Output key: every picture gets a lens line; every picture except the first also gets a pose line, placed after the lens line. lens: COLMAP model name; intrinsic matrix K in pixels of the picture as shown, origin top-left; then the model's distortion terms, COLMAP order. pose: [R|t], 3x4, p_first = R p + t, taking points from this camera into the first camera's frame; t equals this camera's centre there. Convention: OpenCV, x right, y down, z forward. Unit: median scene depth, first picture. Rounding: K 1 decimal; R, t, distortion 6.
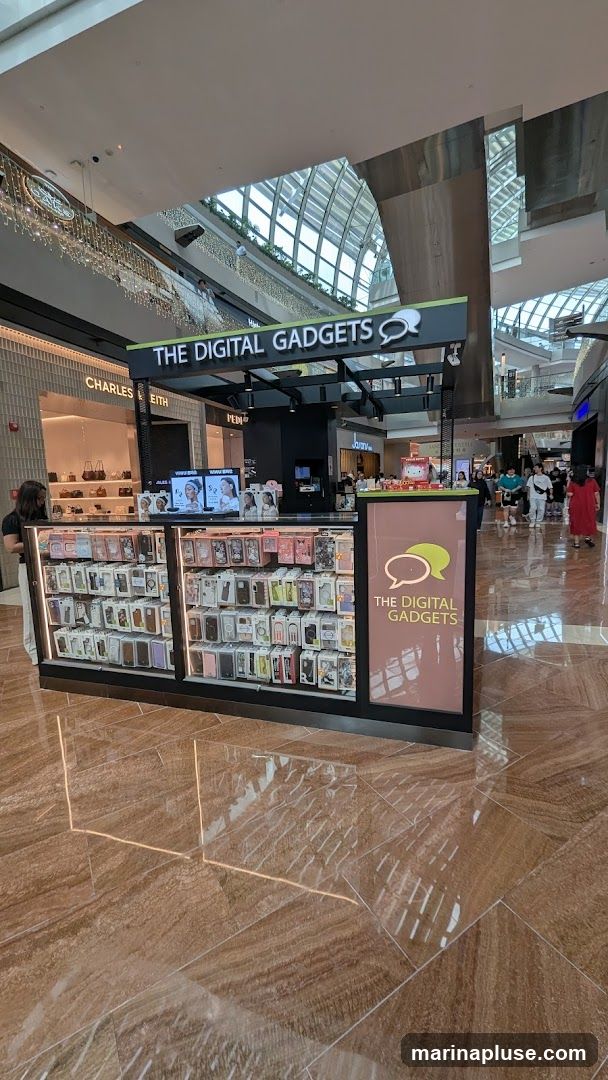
lens RADIAL K [[435.3, 0, 307.4], [0, 435.3, 539.1], [0, 0, 1]] dist [-0.008134, 0.000746]
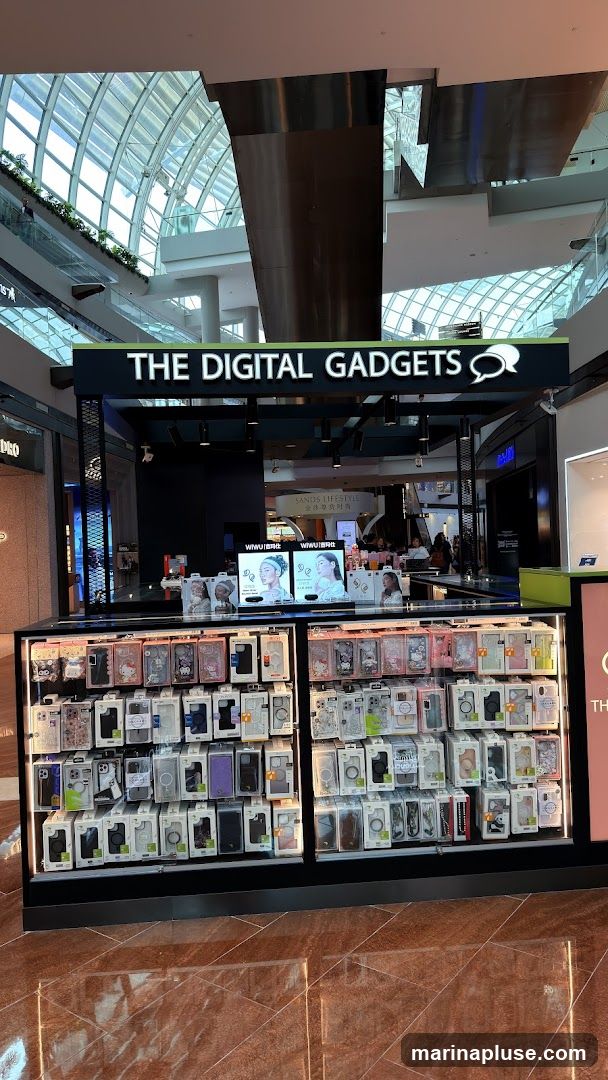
lens RADIAL K [[737.4, 0, 308.8], [0, 737.4, 550.8], [0, 0, 1]] dist [0.075113, -0.007164]
pose [[0.928860, -0.006330, 0.370376, -0.568437], [0.053849, 0.991540, -0.118103, -0.003923], [-0.366495, 0.129645, 0.921343, -0.086021]]
